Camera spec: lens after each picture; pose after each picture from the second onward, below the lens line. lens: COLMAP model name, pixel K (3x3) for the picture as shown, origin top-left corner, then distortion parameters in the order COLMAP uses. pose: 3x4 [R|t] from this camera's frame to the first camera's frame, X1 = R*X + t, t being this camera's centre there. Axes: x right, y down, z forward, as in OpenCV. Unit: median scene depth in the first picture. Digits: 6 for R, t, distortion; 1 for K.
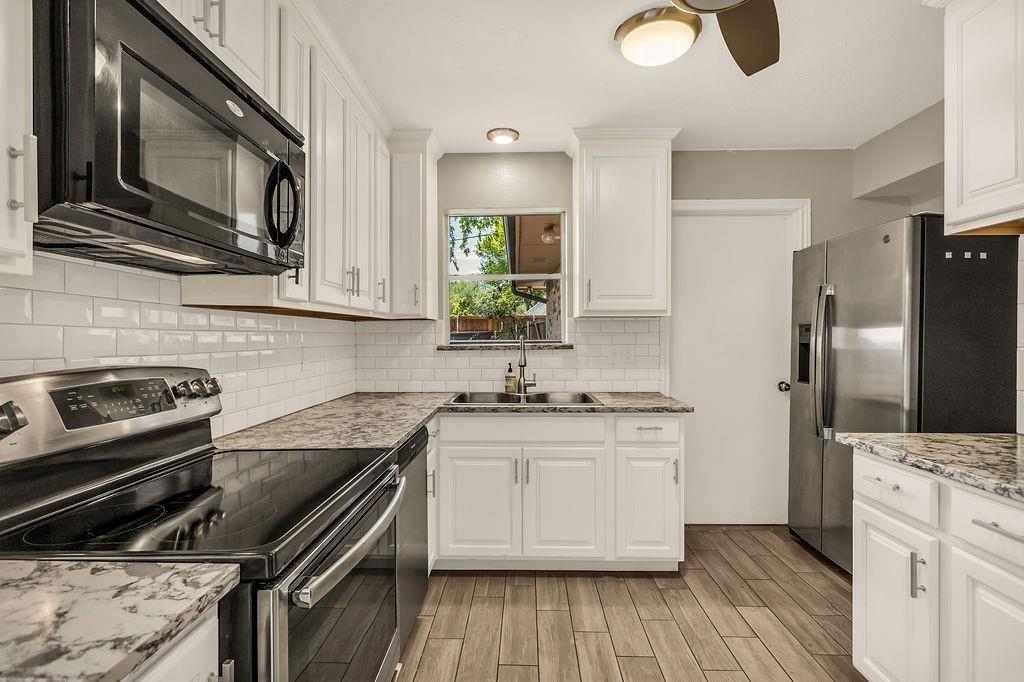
lens RADIAL K [[488.7, 0, 510.9], [0, 488.7, 337.2], [0, 0, 1]] dist [-0.001947, 0.000919]
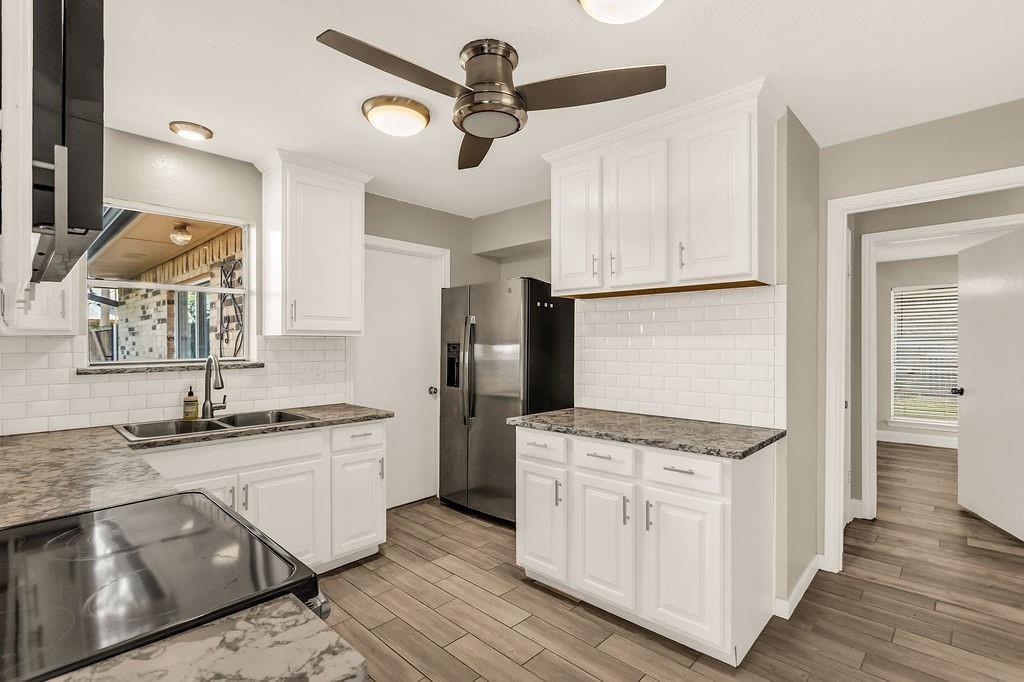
lens RADIAL K [[482.2, 0, 509.2], [0, 482.2, 345.0], [0, 0, 1]] dist [-0.002856, -0.000779]
pose [[0.673677, -0.001319, 0.739024, -0.317887], [0.000869, 0.999999, 0.000994, -0.026216], [-0.739025, -0.000028, 0.673678, -0.022765]]
